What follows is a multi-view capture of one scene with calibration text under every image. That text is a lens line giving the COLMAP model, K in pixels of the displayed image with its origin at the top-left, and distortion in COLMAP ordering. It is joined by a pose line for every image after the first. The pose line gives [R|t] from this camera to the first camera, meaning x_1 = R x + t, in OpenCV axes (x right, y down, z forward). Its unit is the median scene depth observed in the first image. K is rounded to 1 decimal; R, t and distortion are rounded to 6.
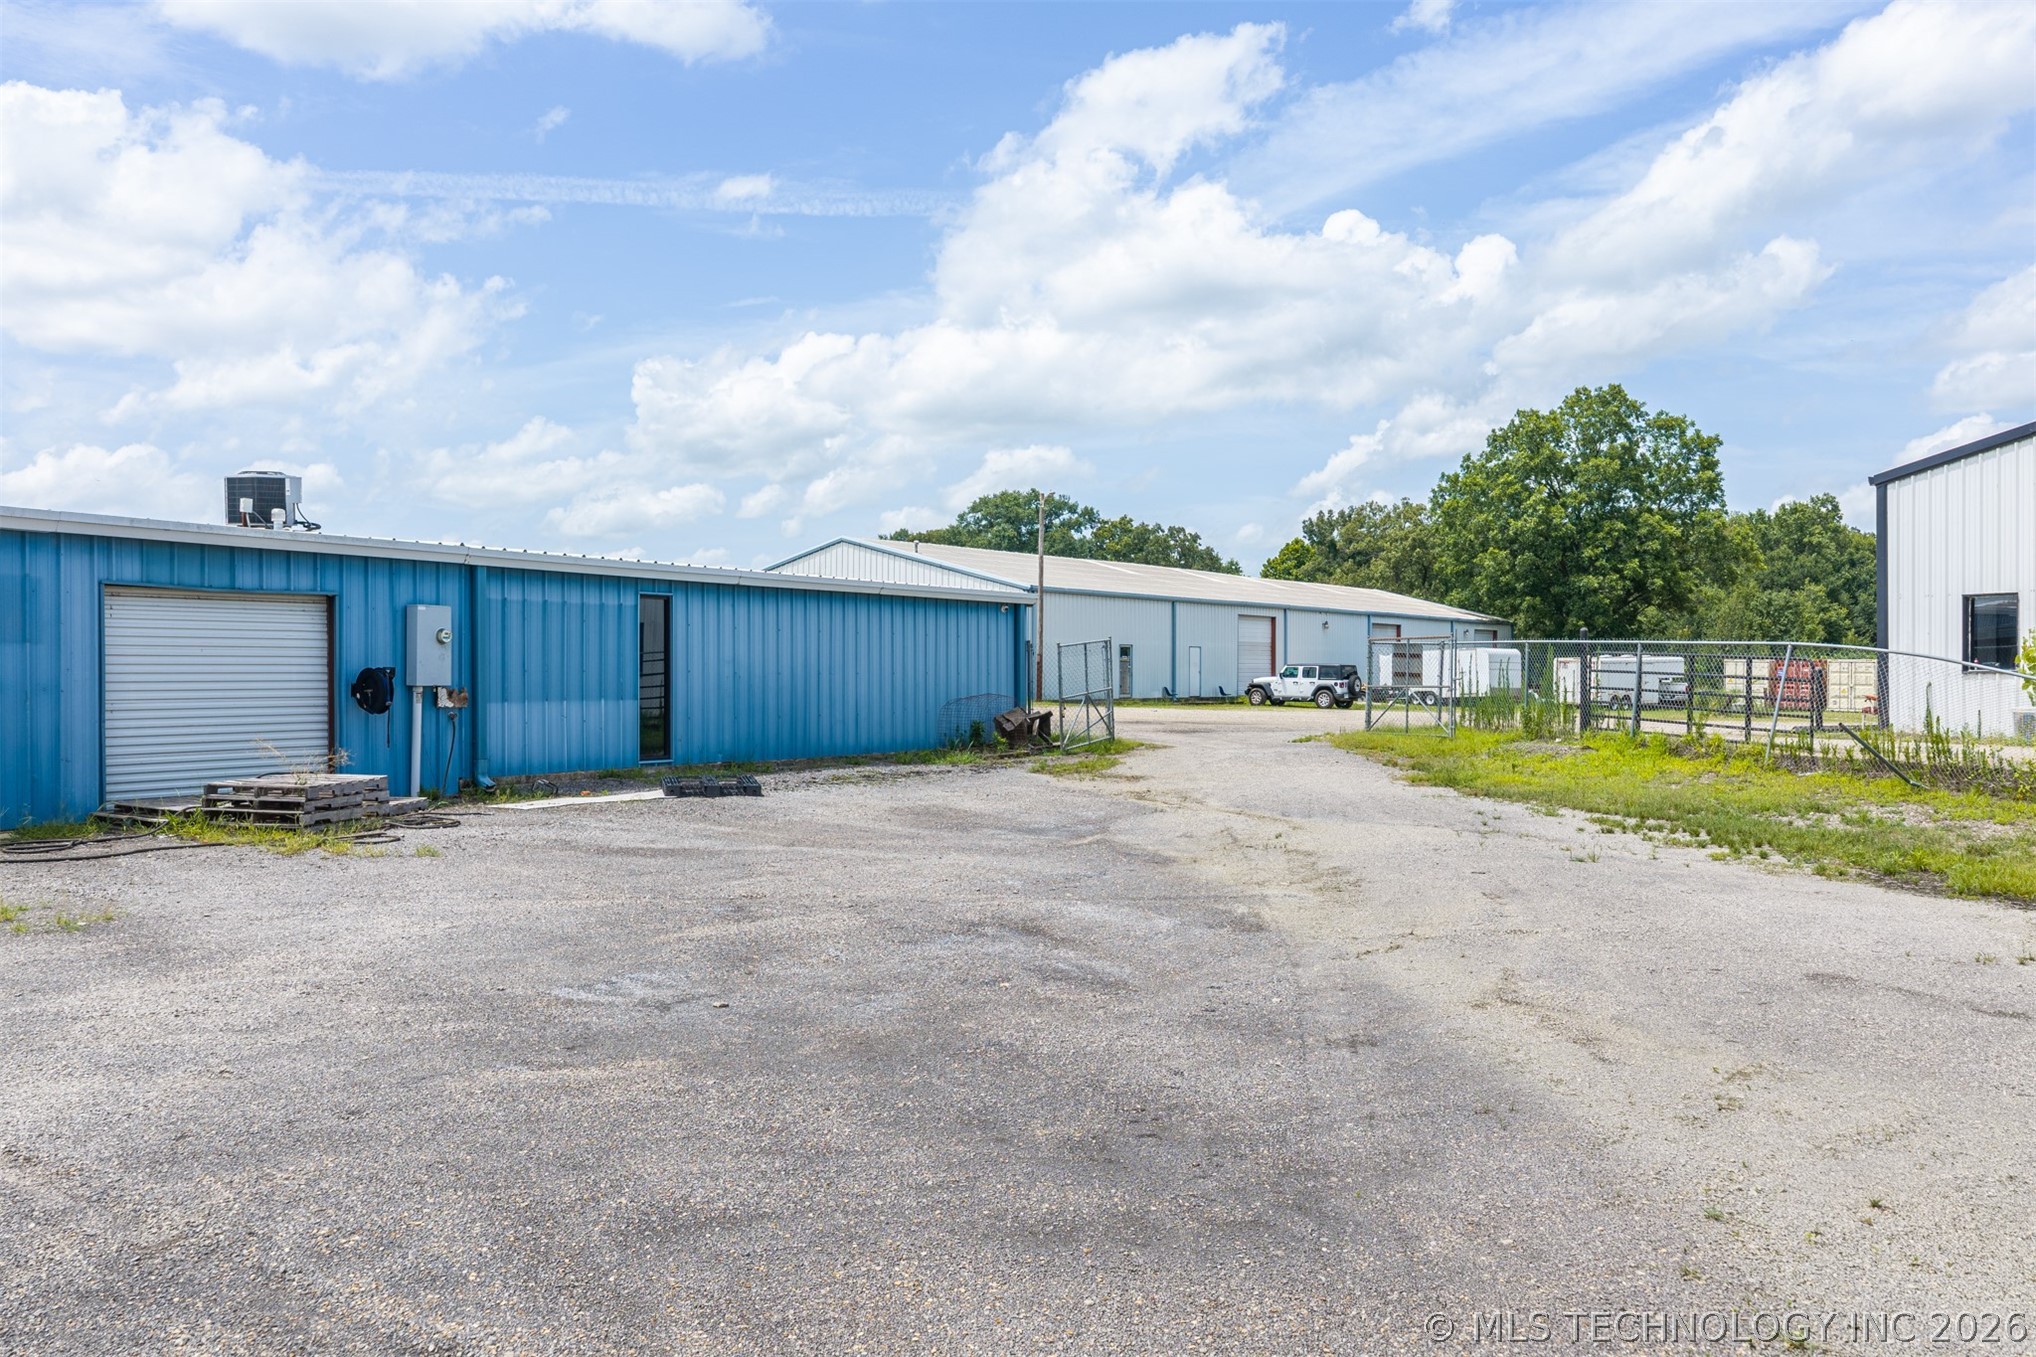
lens RADIAL K [[1689.3, 0, 1020.9], [0, 1689.3, 675.7], [0, 0, 1]] dist [0.022292, -0.034267]
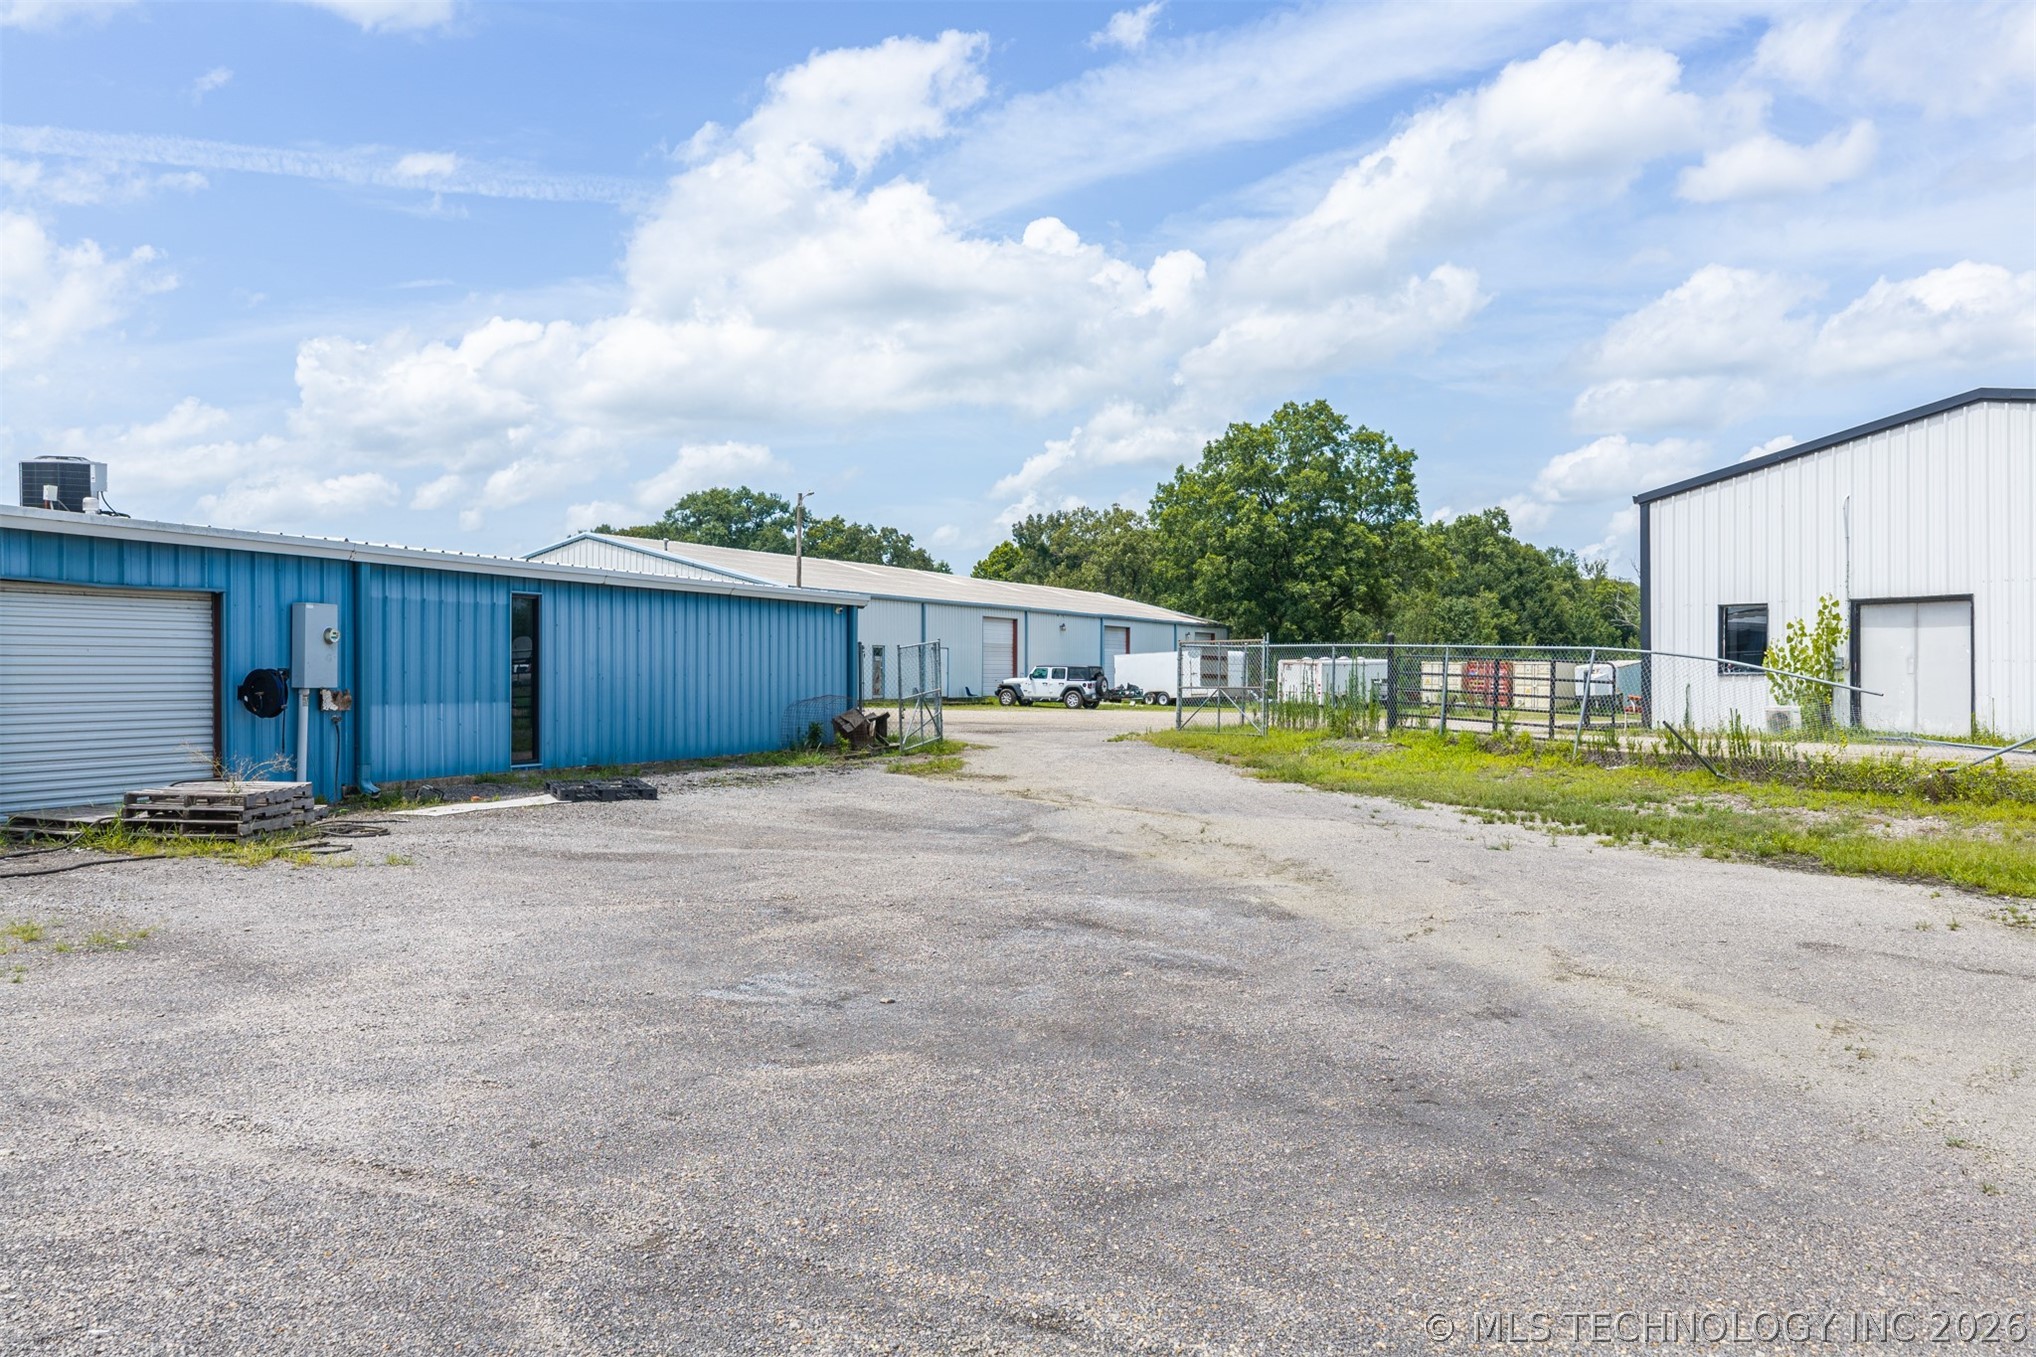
lens RADIAL K [[1689.3, 0, 1019.4], [0, 1689.3, 682.6], [0, 0, 1]] dist [0.022292, -0.034267]
pose [[0.983770, 0.000098, 0.179436, -0.022450], [-0.000791, 0.999993, 0.003790, -0.000167], [-0.179435, -0.003870, 0.983762, -0.001681]]
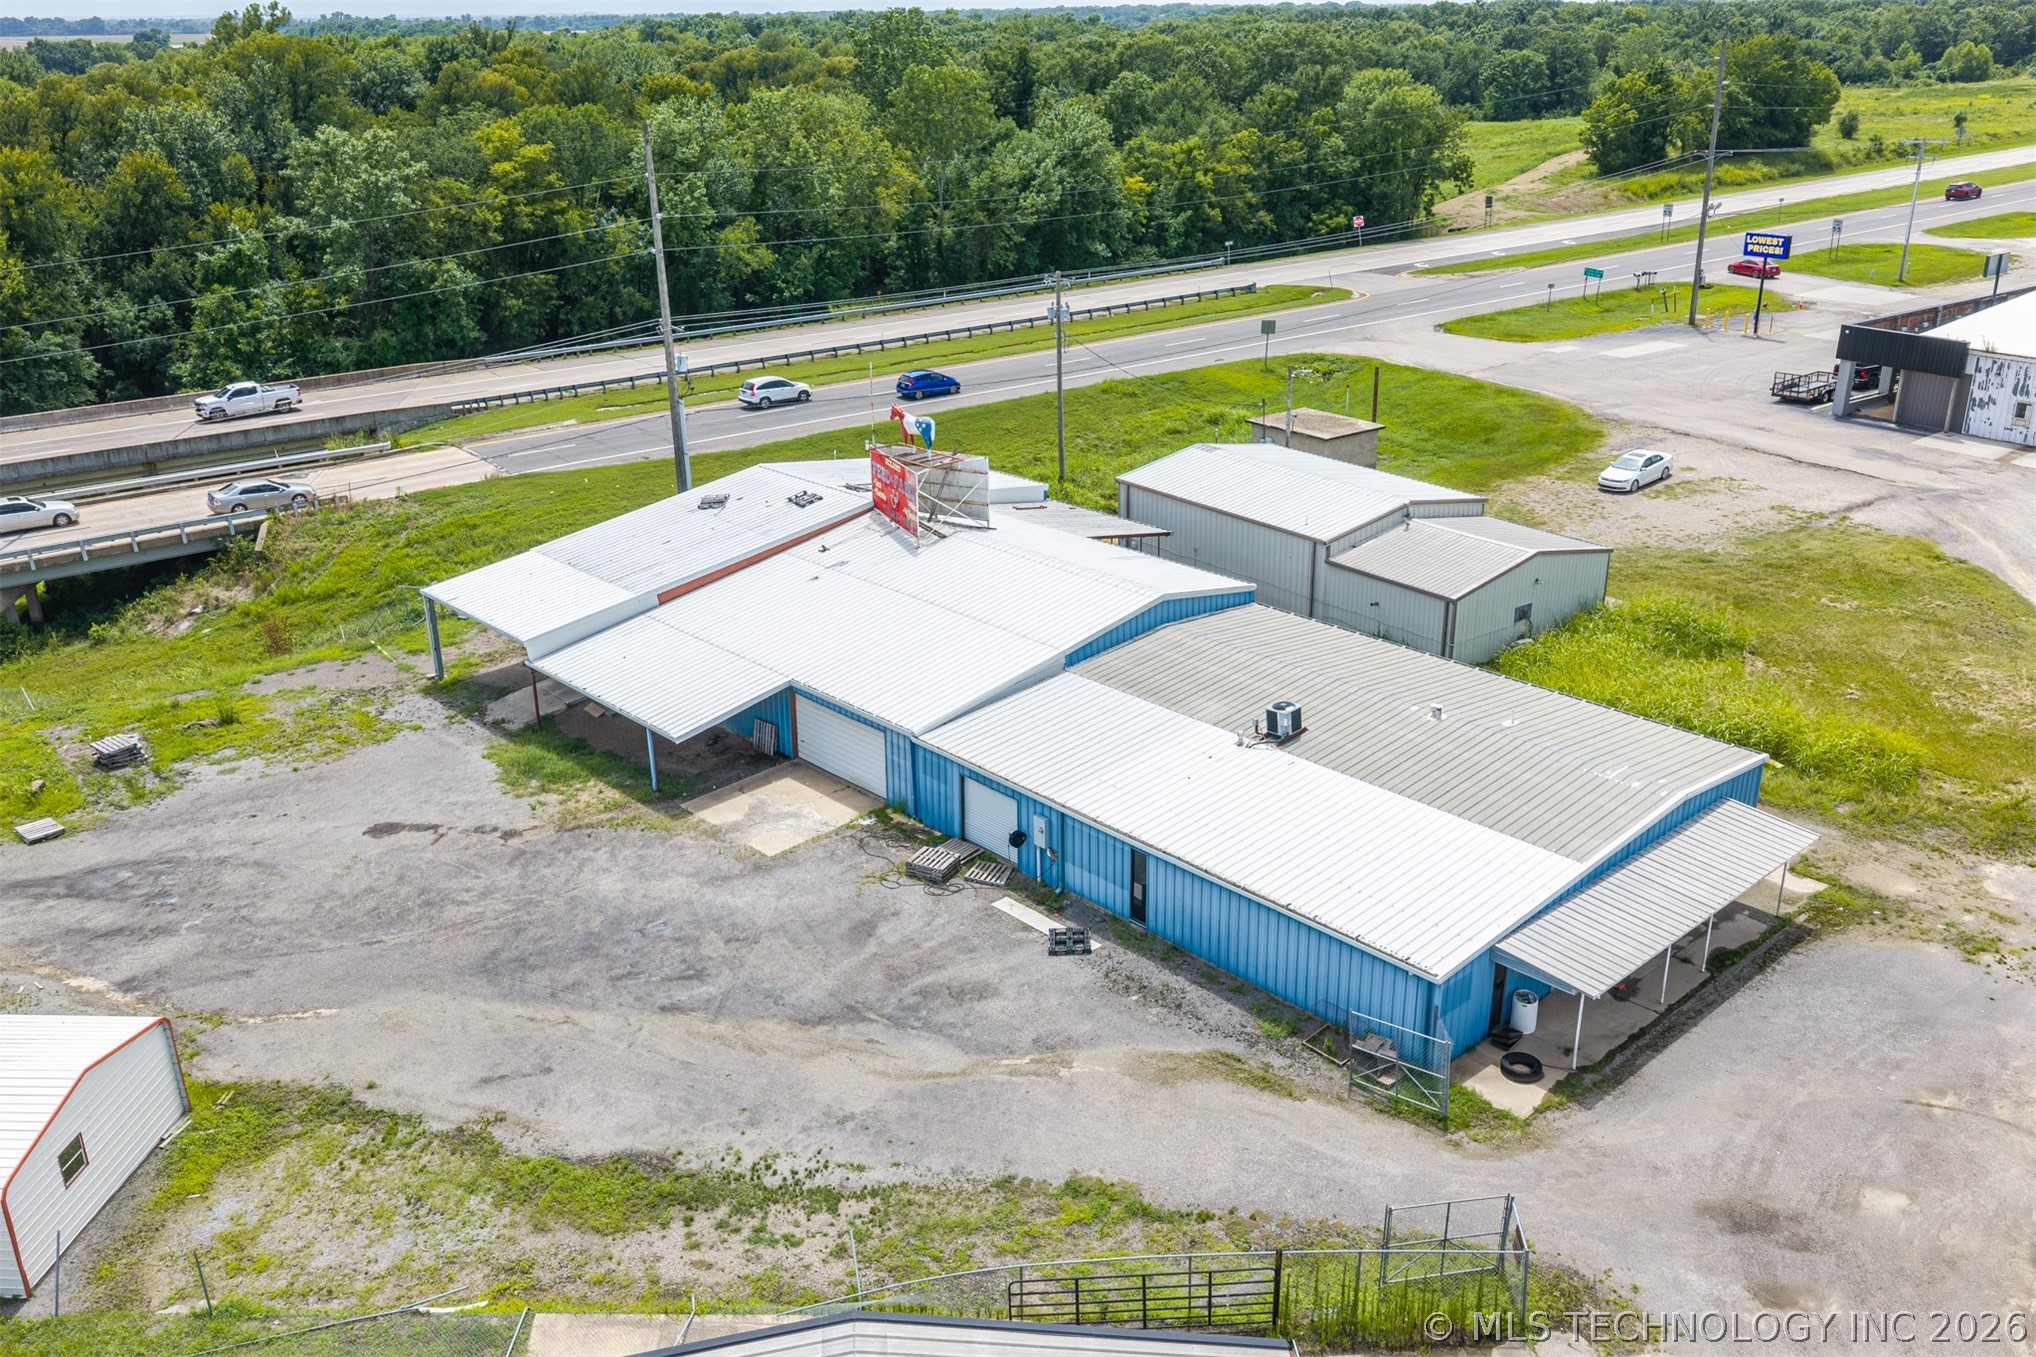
lens RADIAL K [[1689.3, 0, 1027.0], [0, 1689.3, 666.7], [0, 0, 1]] dist [0.022292, -0.034267]
pose [[-0.273355, 0.348325, -0.896631, 0.313728], [0.008960, 0.933014, 0.359728, -0.197890], [0.961871, 0.090300, -0.258165, 0.276817]]
